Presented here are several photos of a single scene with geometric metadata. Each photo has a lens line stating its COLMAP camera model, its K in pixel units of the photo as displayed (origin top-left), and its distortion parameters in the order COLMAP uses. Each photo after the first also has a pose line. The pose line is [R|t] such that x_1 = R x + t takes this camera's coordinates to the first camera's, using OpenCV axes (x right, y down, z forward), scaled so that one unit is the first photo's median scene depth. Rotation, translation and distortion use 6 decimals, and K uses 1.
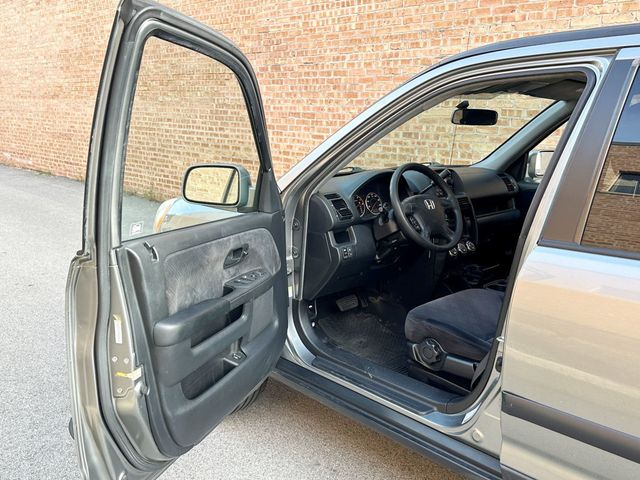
lens RADIAL K [[593.9, 0, 329.8], [0, 593.9, 239.2], [0, 0, 1]] dist [0.142454, -0.264292]
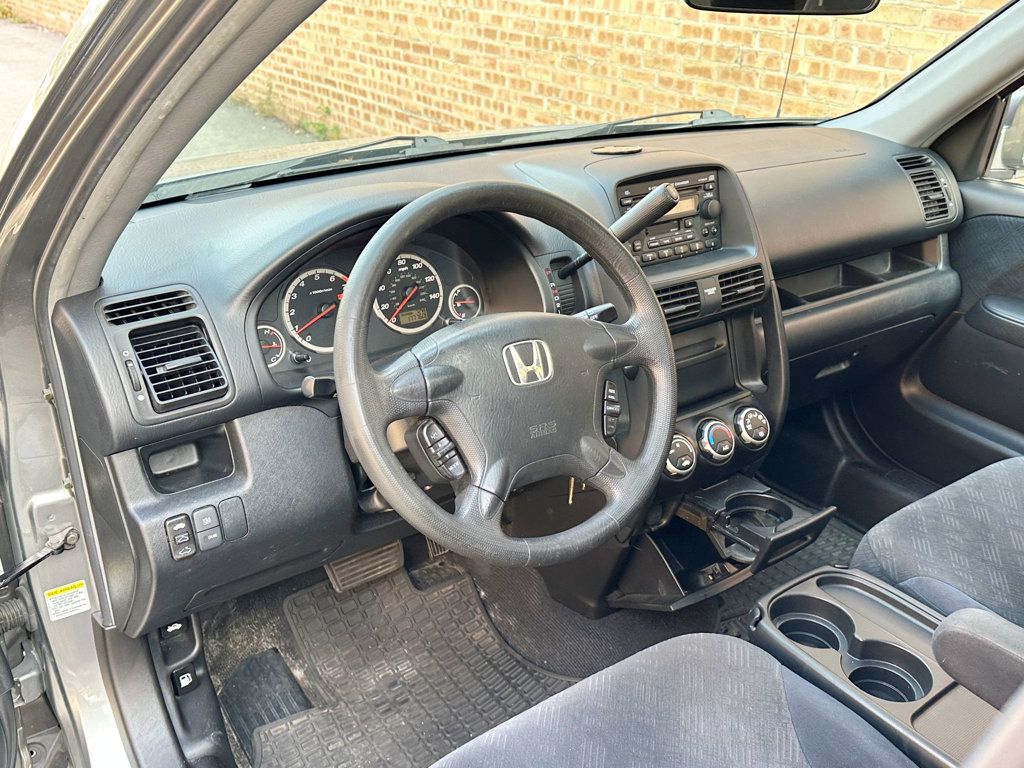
lens RADIAL K [[943.4, 0, 510.1], [0, 943.4, 368.0], [0, 0, 1]] dist [0.127791, -0.265263]
pose [[0.985051, 0.073780, -0.155661, 0.081898], [-0.038790, 0.975431, 0.216865, -0.052189], [0.167836, -0.207586, 0.963711, 0.226545]]
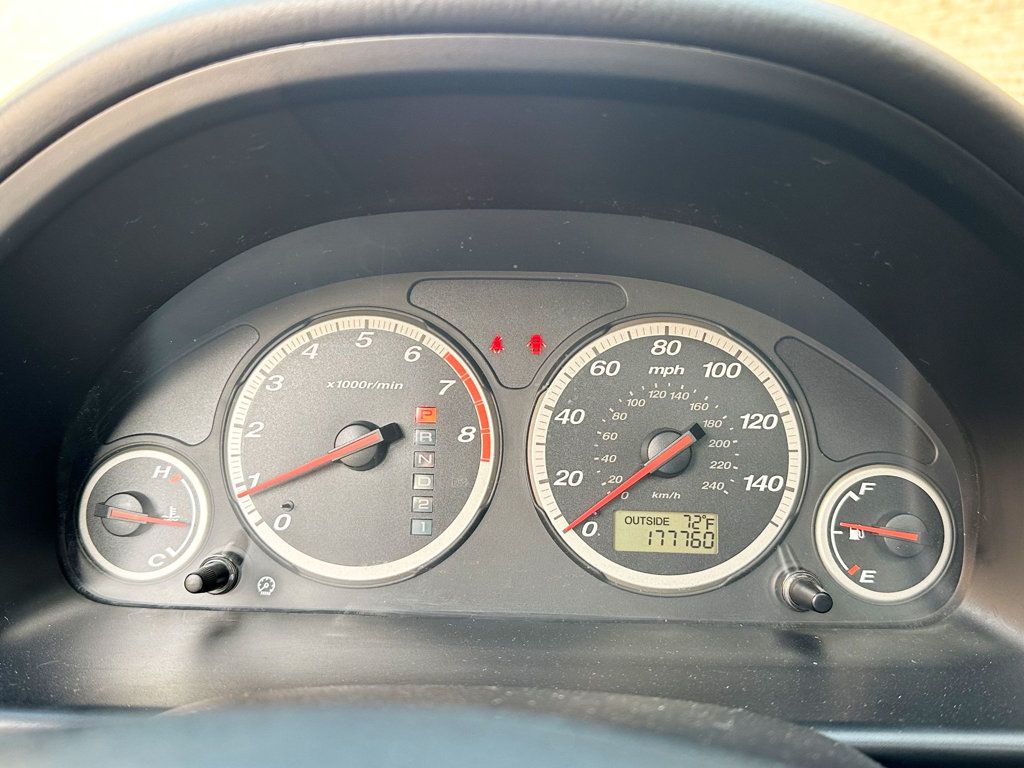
lens RADIAL K [[950.3, 0, 527.7], [0, 950.3, 382.8], [0, 0, 1]] dist [0.142454, -0.264292]
pose [[0.681473, 0.194792, -0.705443, 0.064806], [-0.151495, 0.980596, 0.124422, -0.034875], [0.715991, 0.022081, 0.697760, 0.362714]]
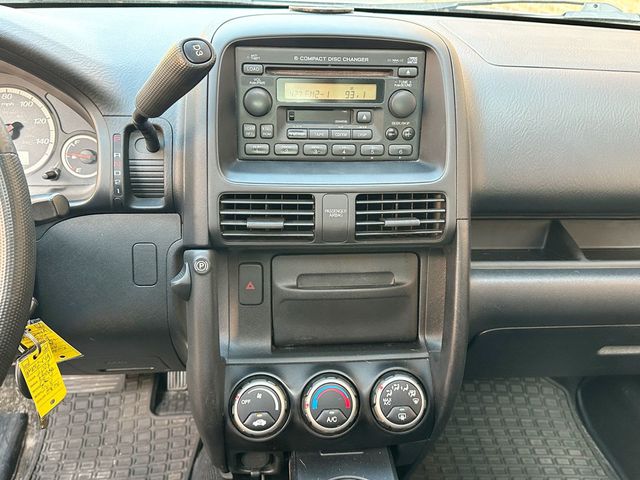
lens RADIAL K [[589.6, 0, 318.8], [0, 589.6, 230.0], [0, 0, 1]] dist [0.127791, -0.265263]
pose [[0.767682, 0.325199, -0.552186, 0.138699], [-0.162825, 0.932378, 0.322737, -0.052247], [0.619800, -0.157850, 0.768721, 0.357255]]
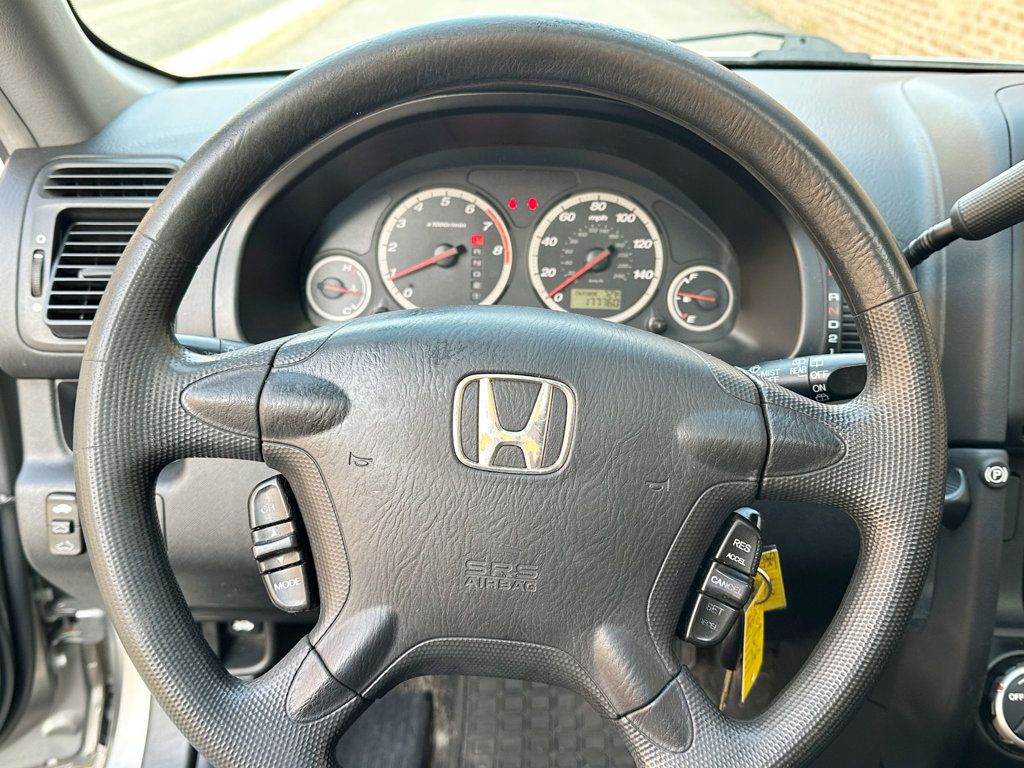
lens RADIAL K [[950.3, 0, 527.7], [0, 950.3, 382.8], [0, 0, 1]] dist [0.142454, -0.264292]
pose [[0.689905, 0.324376, -0.647156, 0.104138], [-0.157135, 0.939775, 0.303531, -0.044490], [0.706640, -0.107717, 0.699326, 0.321024]]
